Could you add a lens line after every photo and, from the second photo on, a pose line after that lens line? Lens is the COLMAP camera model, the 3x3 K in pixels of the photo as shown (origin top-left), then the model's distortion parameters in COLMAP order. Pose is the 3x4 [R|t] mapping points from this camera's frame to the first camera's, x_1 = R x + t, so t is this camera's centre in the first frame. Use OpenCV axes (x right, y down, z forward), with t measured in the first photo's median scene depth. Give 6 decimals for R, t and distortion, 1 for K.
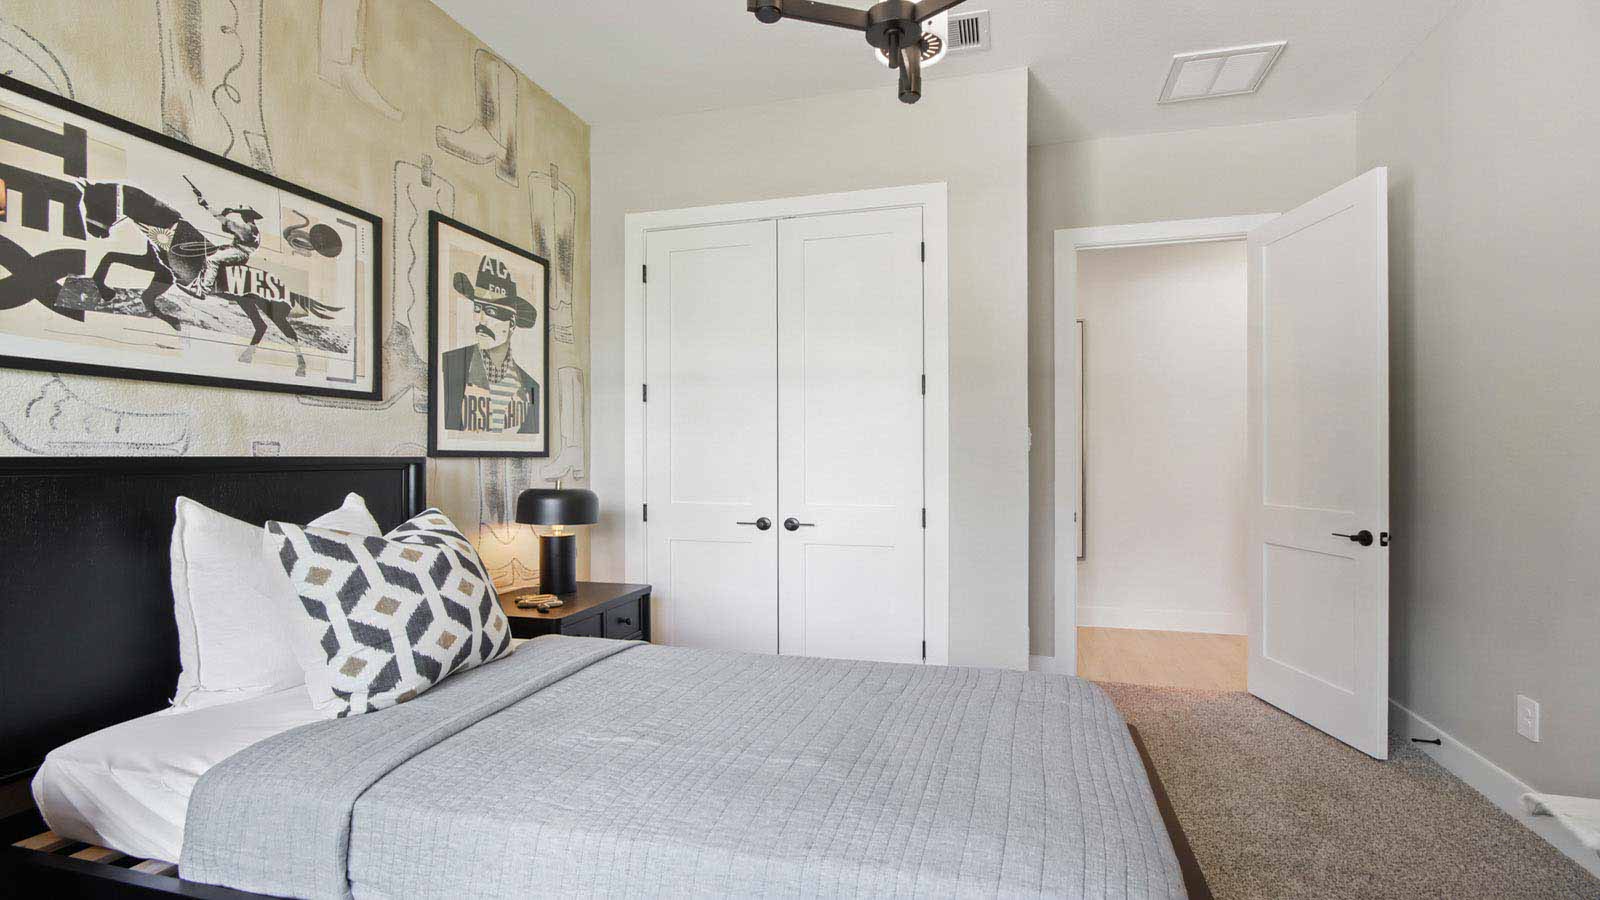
lens RADIAL K [[741.7, 0, 798.6], [0, 741.7, 450.8], [0, 0, 1]] dist [-0.000553, 0.000016]
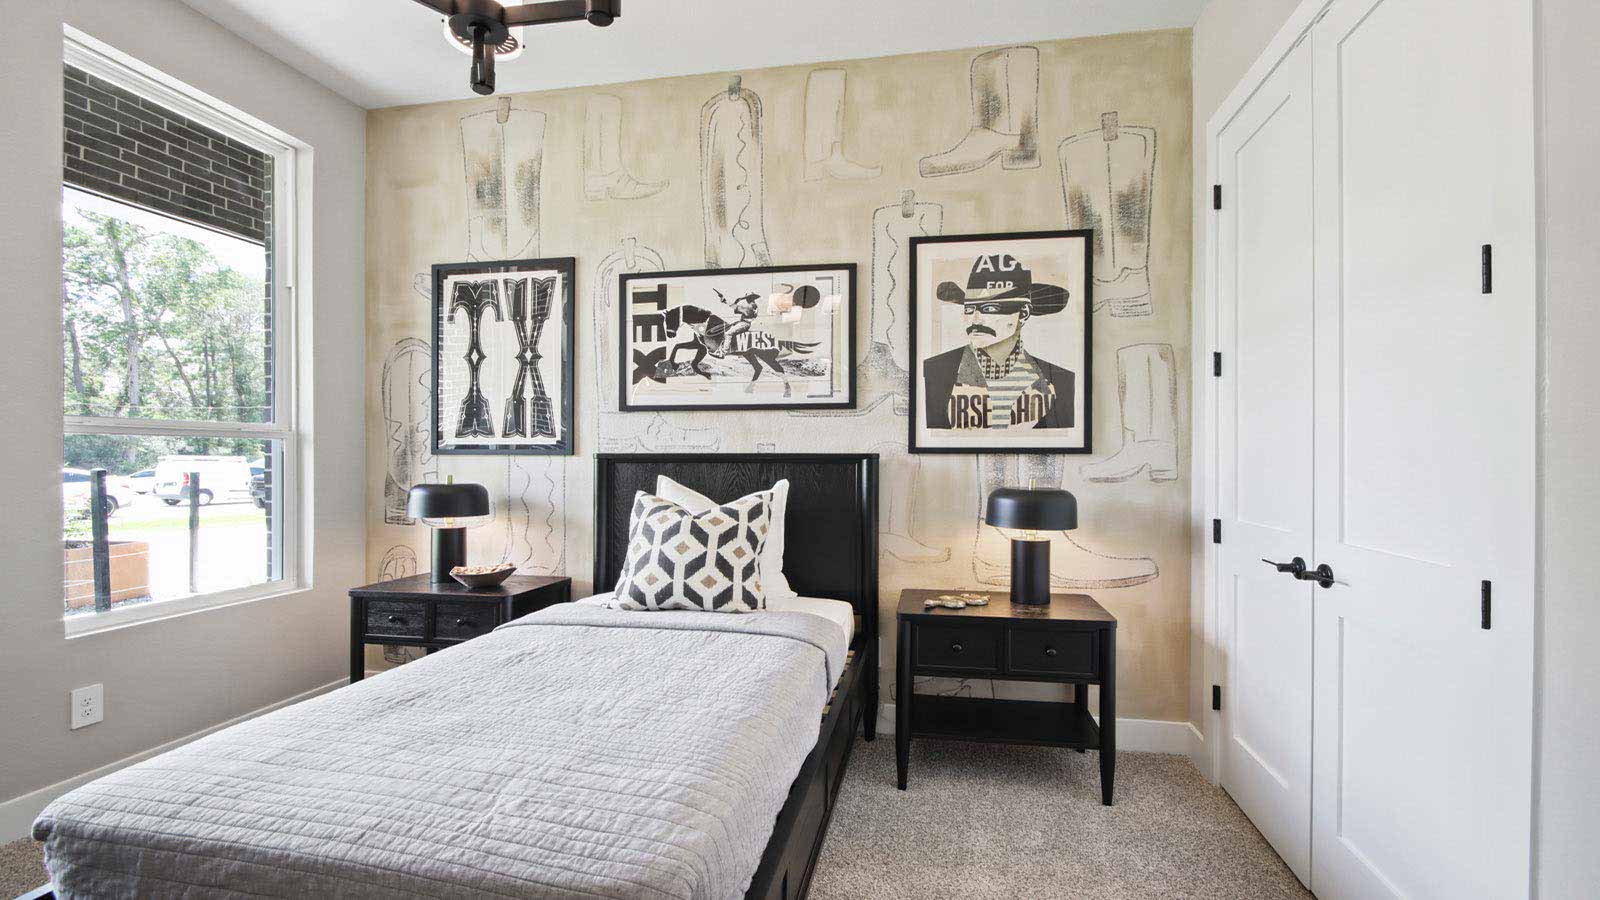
lens RADIAL K [[818.2, 0, 795.2], [0, 818.2, 460.6], [0, 0, 1]] dist [-0.002771, -0.000090]
pose [[0.091527, -0.005870, -0.995785, 0.802905], [0.004967, 0.999973, -0.005438, 0.027464], [0.995790, -0.004448, 0.091554, 0.767379]]
